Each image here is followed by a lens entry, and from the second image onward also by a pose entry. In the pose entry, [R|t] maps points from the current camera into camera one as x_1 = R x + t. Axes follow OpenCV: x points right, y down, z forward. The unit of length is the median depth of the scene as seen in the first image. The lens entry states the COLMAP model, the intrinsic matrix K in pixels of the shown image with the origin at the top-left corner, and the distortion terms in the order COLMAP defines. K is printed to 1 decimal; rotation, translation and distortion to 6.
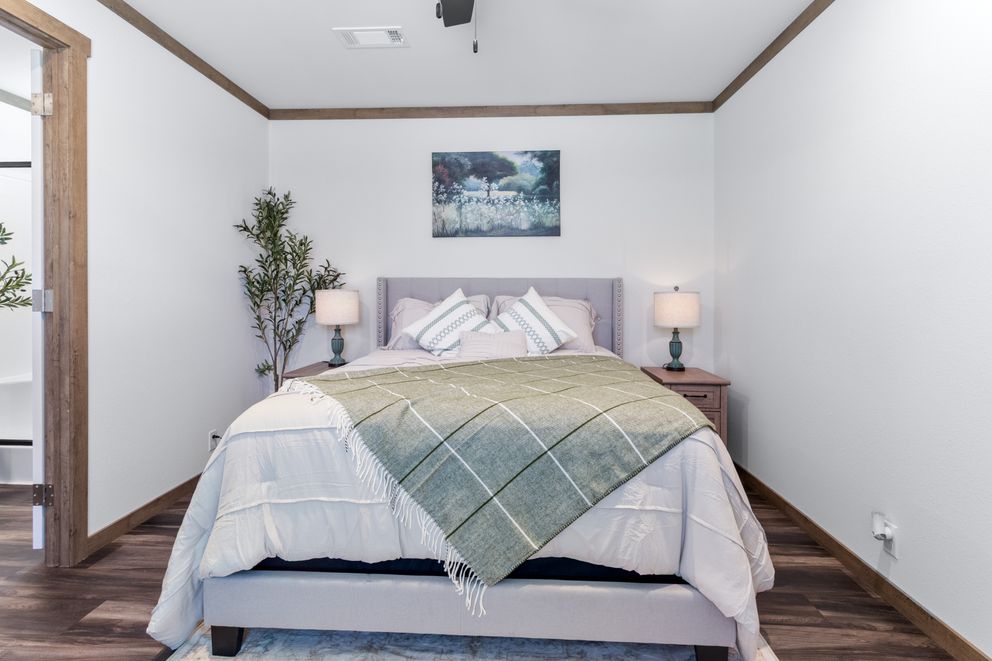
lens RADIAL K [[520.9, 0, 494.4], [0, 520.9, 302.7], [0, 0, 1]] dist [0.000959, 0.000677]
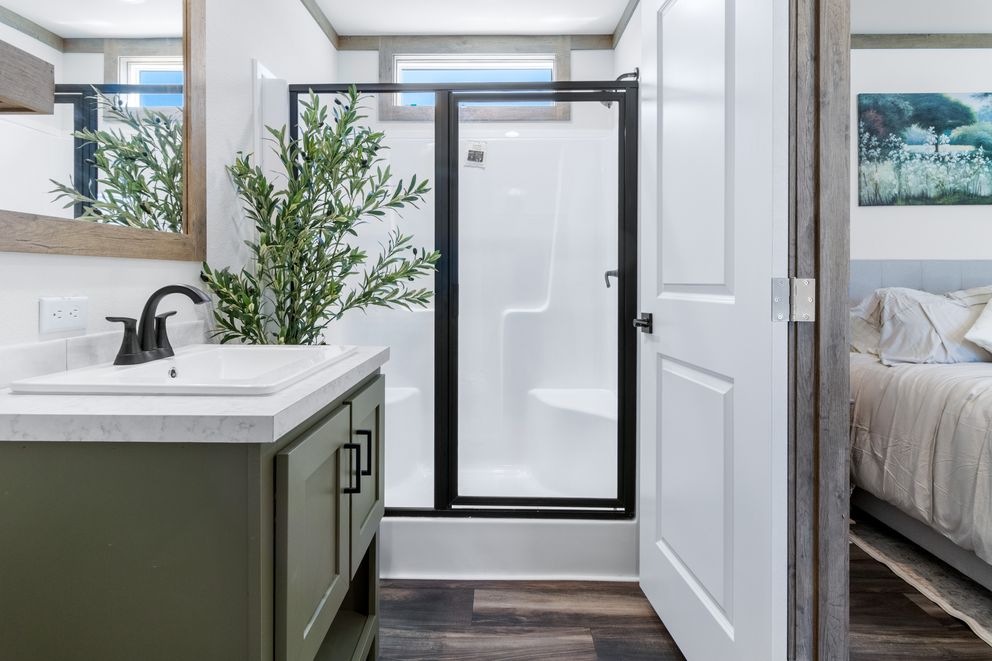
lens RADIAL K [[507.1, 0, 495.7], [0, 507.1, 280.7], [0, 0, 1]] dist [-0.000993, -0.000762]
pose [[0.998970, -0.003513, 0.045248, -0.686886], [0.004068, 0.999917, -0.012196, -0.011197], [-0.045202, 0.012368, 0.998901, 0.298803]]
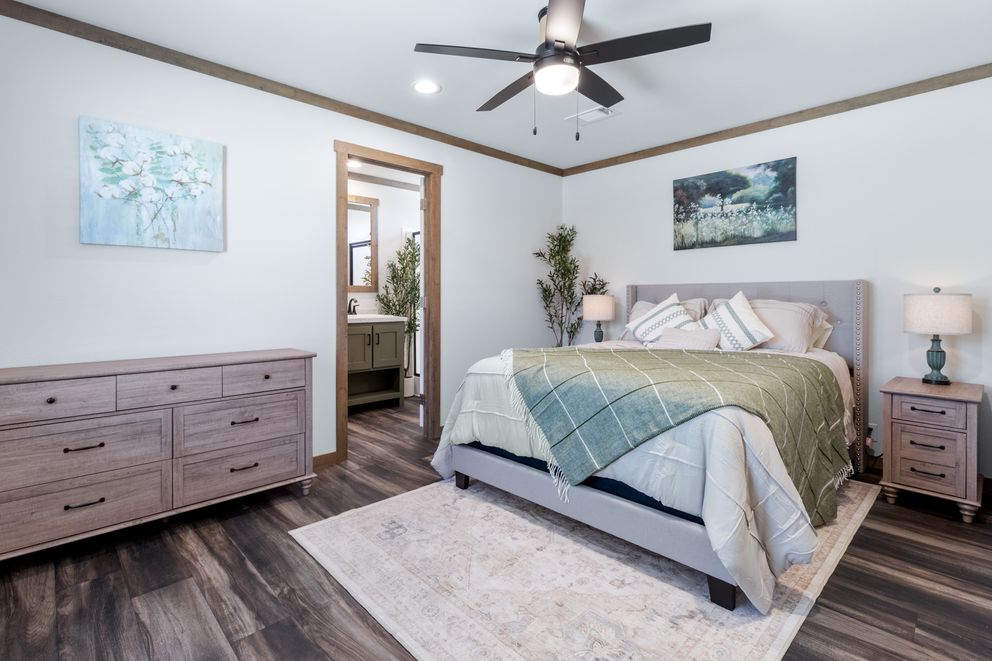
lens RADIAL K [[470.1, 0, 493.2], [0, 470.1, 301.9], [0, 0, 1]] dist [0.001033, -0.000065]
pose [[0.733851, 0.000436, -0.679311, 0.316764], [-0.006709, 0.999956, -0.006606, 0.002987], [0.679278, 0.009405, 0.733821, -0.079494]]
